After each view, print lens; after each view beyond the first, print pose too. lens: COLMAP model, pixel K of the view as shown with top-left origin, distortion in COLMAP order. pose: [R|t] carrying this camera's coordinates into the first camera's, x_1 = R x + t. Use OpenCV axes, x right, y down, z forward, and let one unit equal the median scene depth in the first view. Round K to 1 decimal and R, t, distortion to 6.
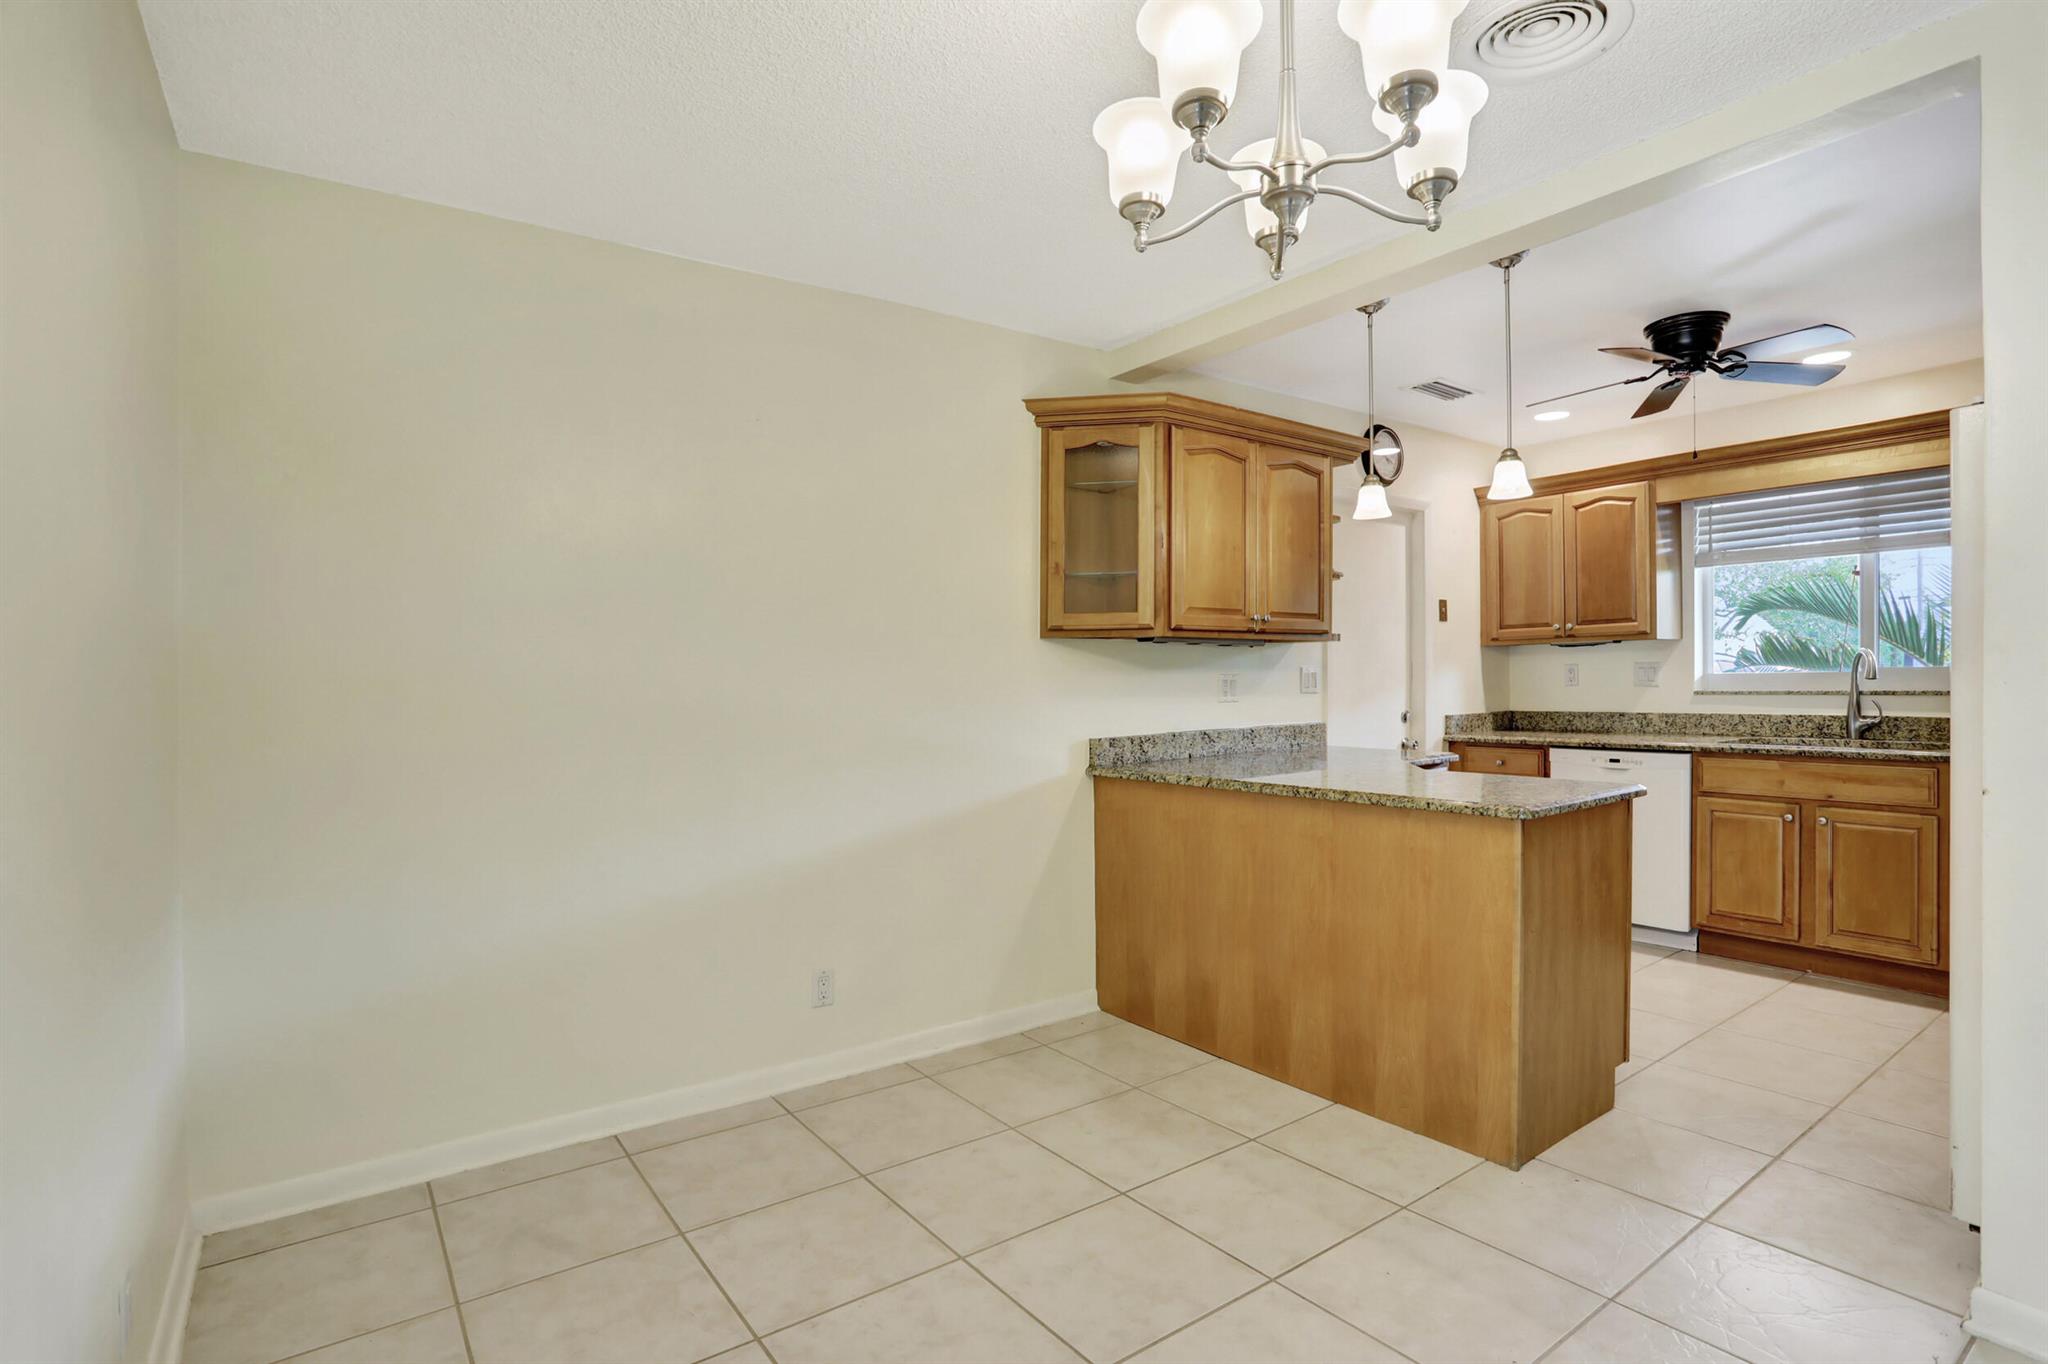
lens RADIAL K [[998.1, 0, 1022.7], [0, 998.1, 674.2], [0, 0, 1]] dist [-0.039466, 0.005811]
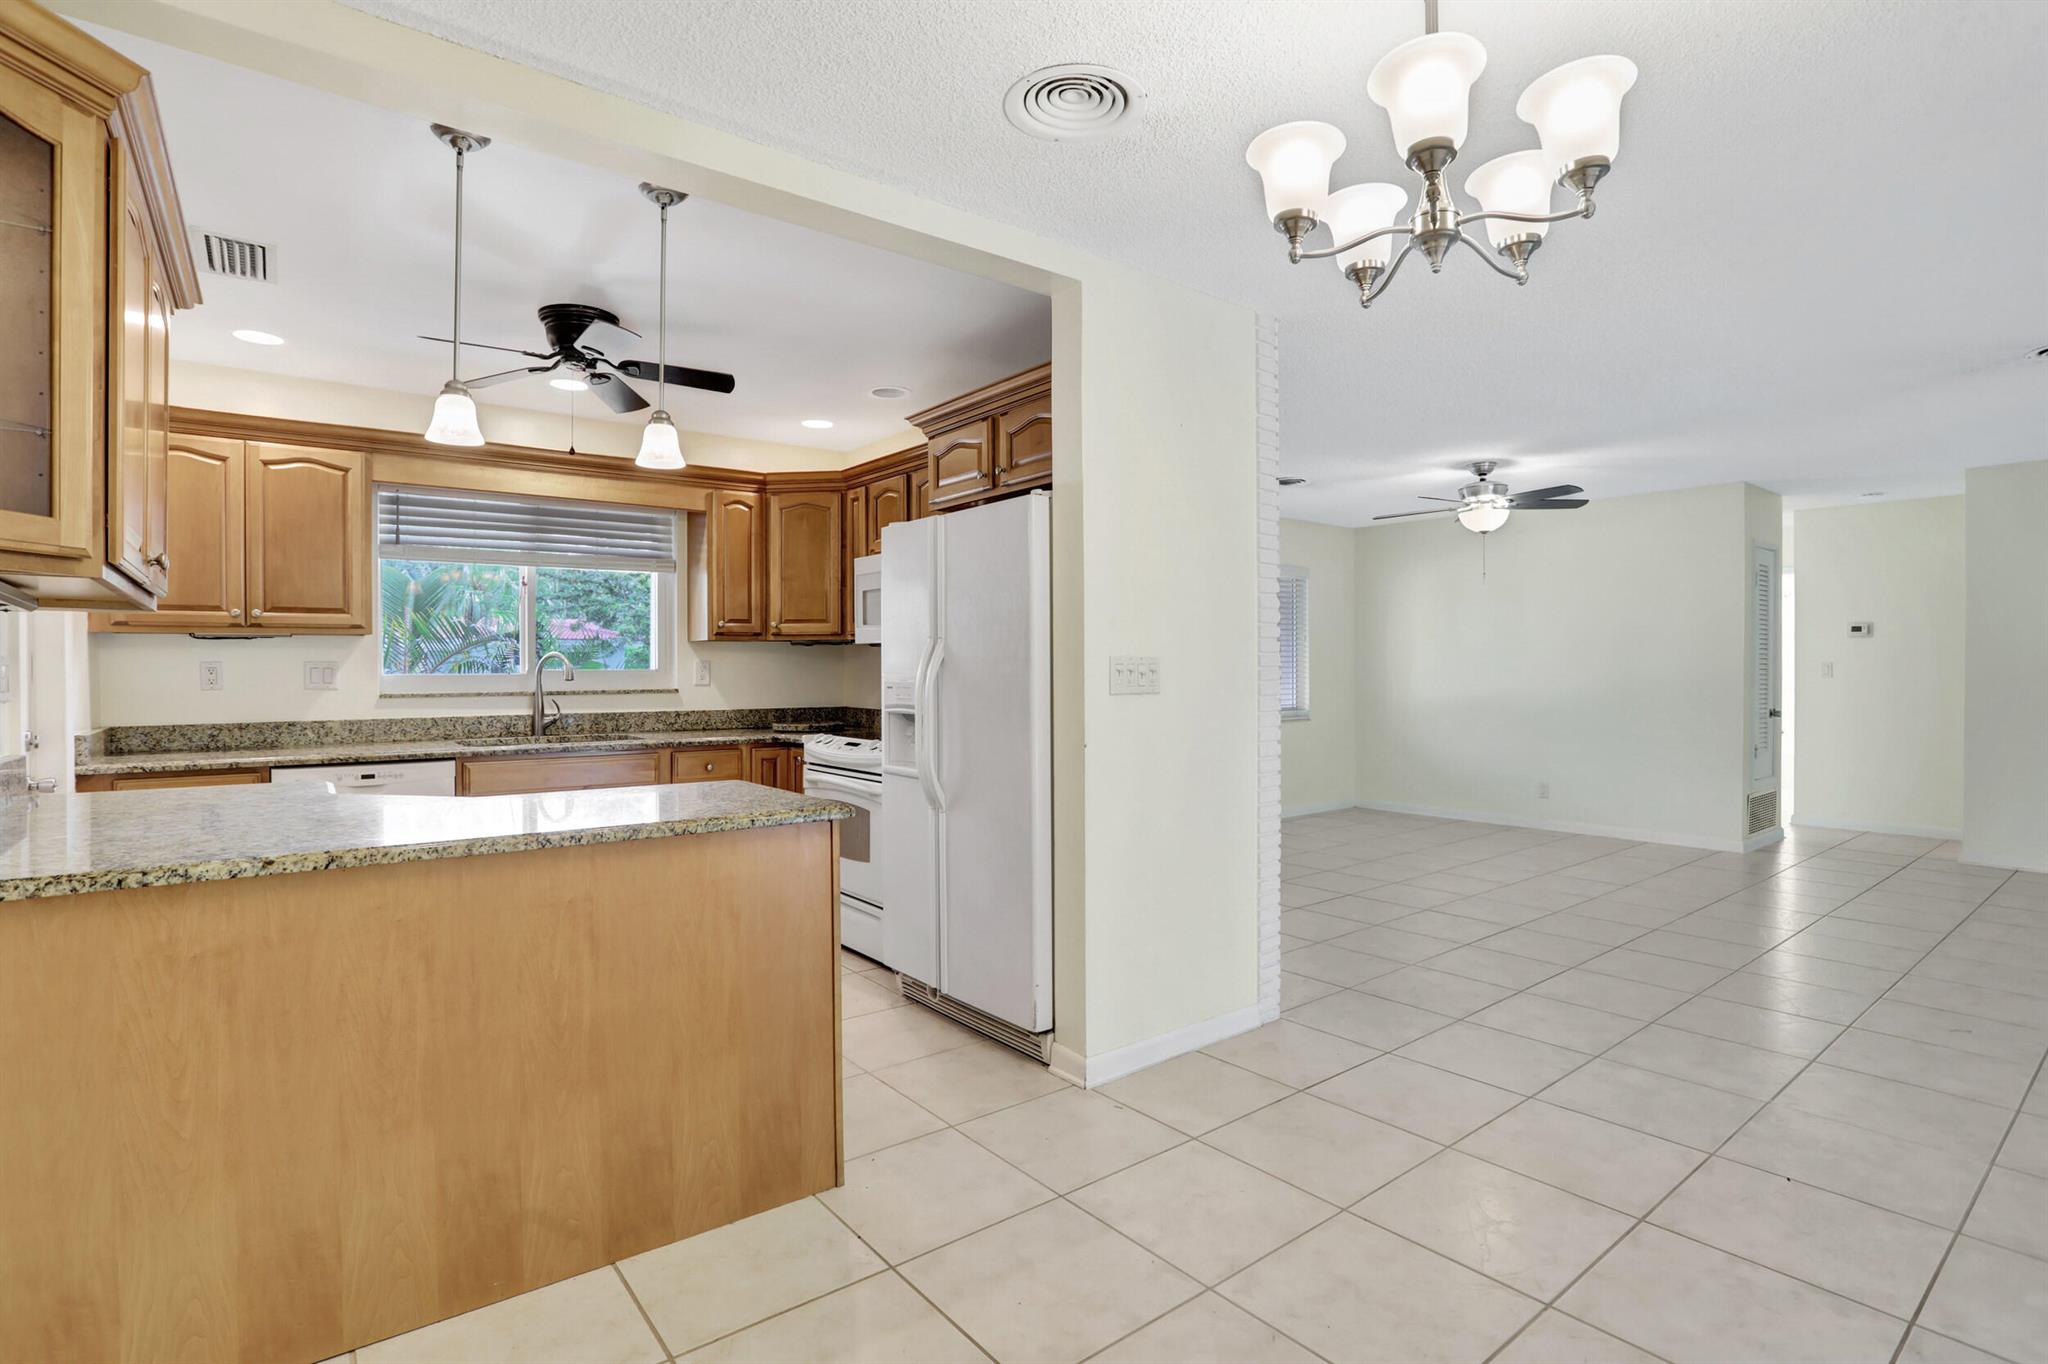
lens RADIAL K [[998.1, 0, 1029.5], [0, 998.1, 690.2], [0, 0, 1]] dist [-0.039466, 0.005811]
pose [[-0.011385, -0.005787, 0.999918, -0.252359], [0.000936, 0.999983, 0.005798, 0.009472], [-0.999935, 0.001001, -0.011379, 0.450581]]
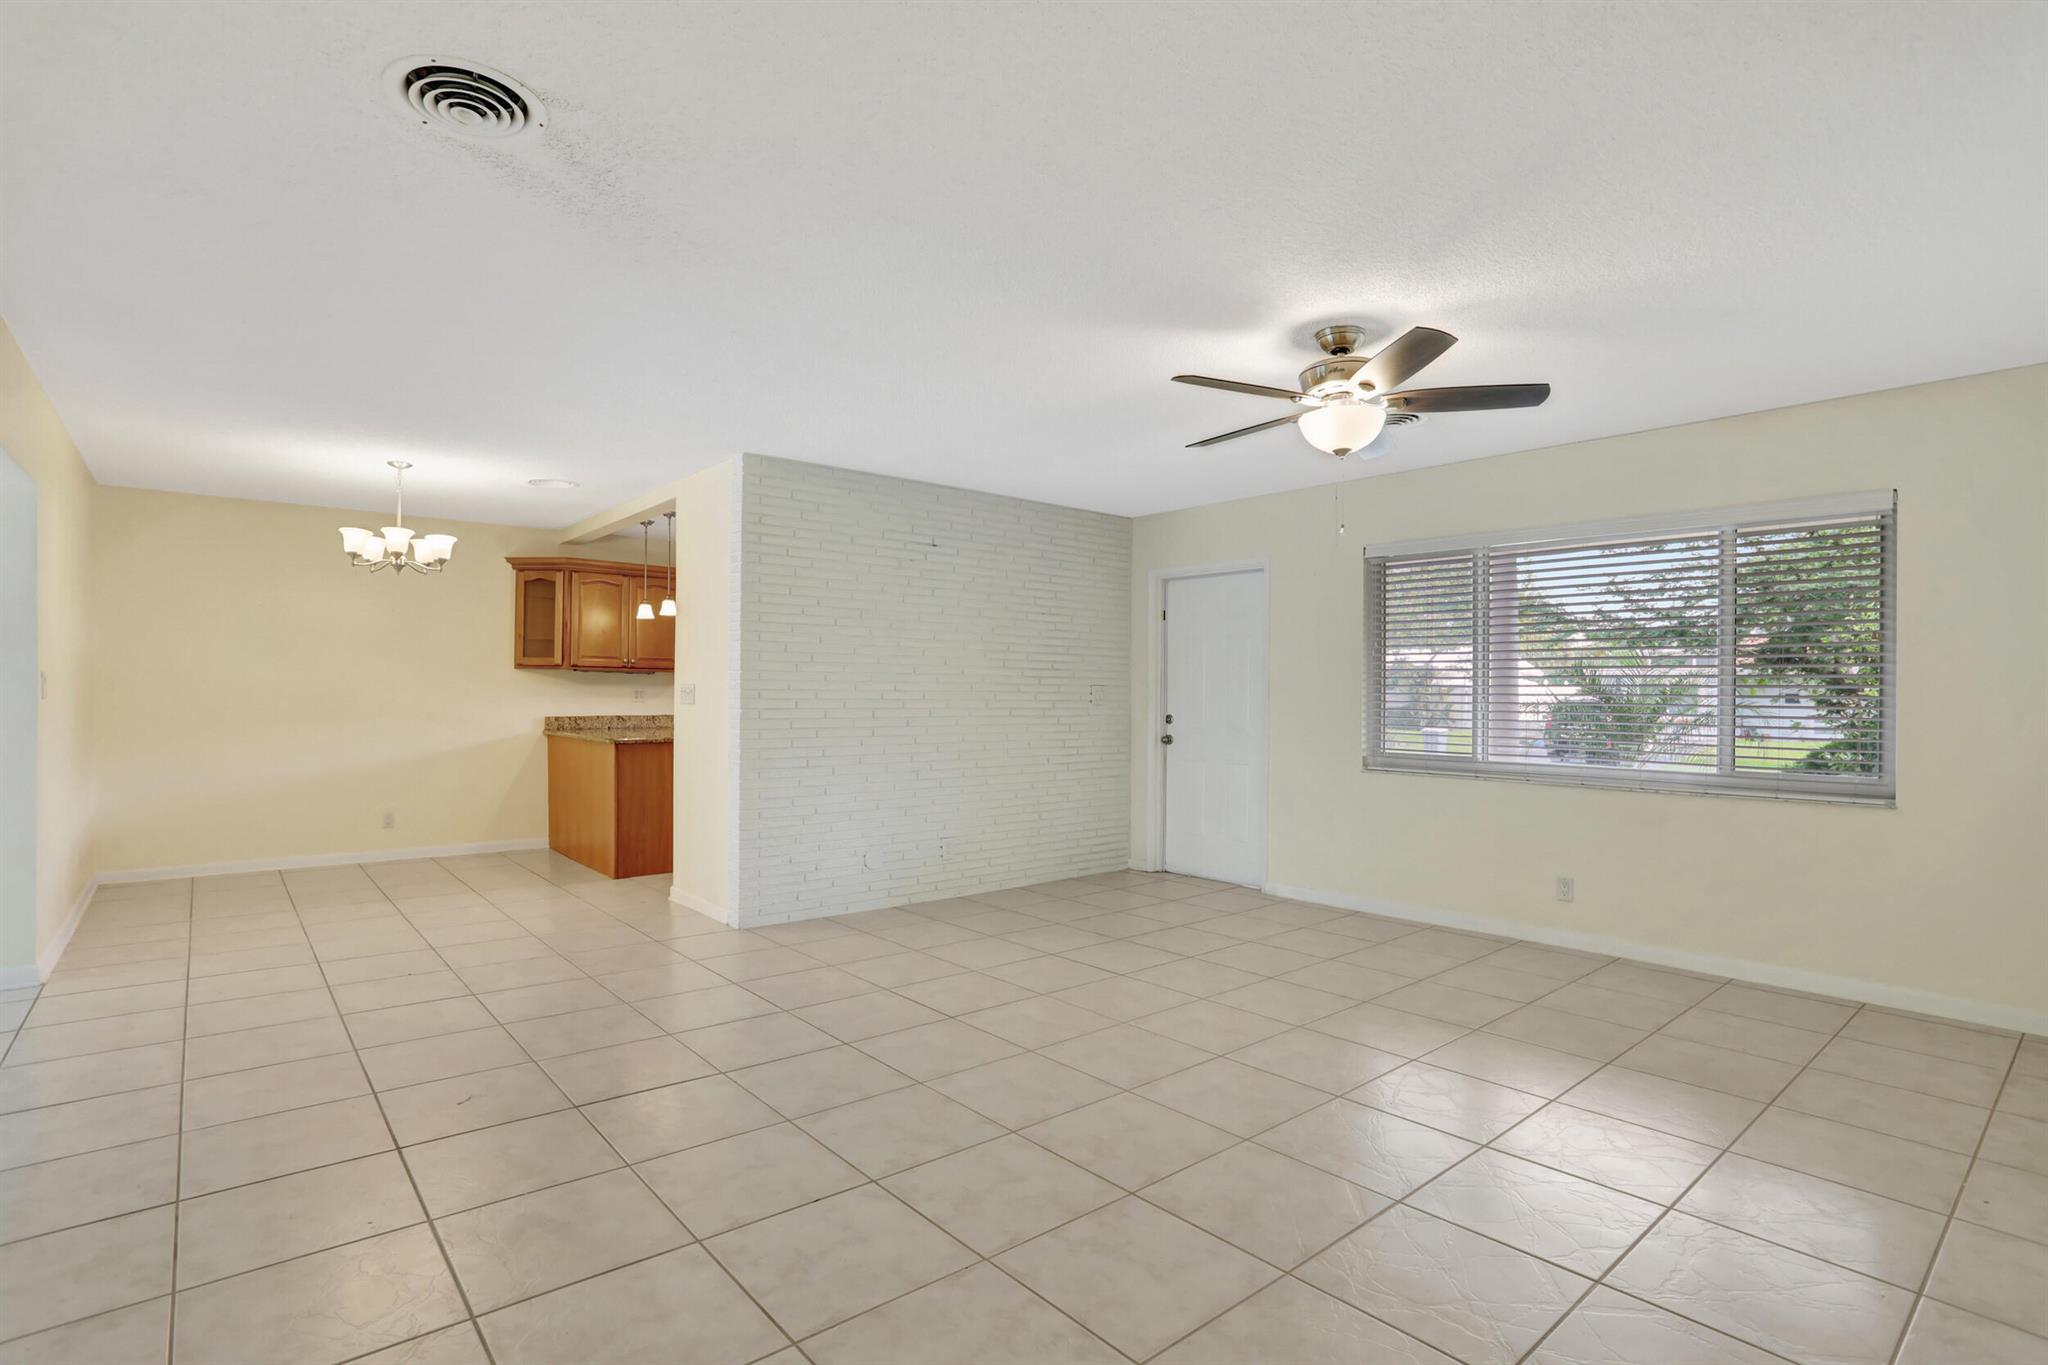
lens RADIAL K [[998.1, 0, 1000.9], [0, 998.1, 691.9], [0, 0, 1]] dist [-0.039466, 0.005811]
pose [[0.999216, 0.022236, 0.032764, 0.900669], [-0.022266, 0.999752, 0.000523, -0.009168], [-0.032745, -0.001252, 0.999463, -1.045449]]
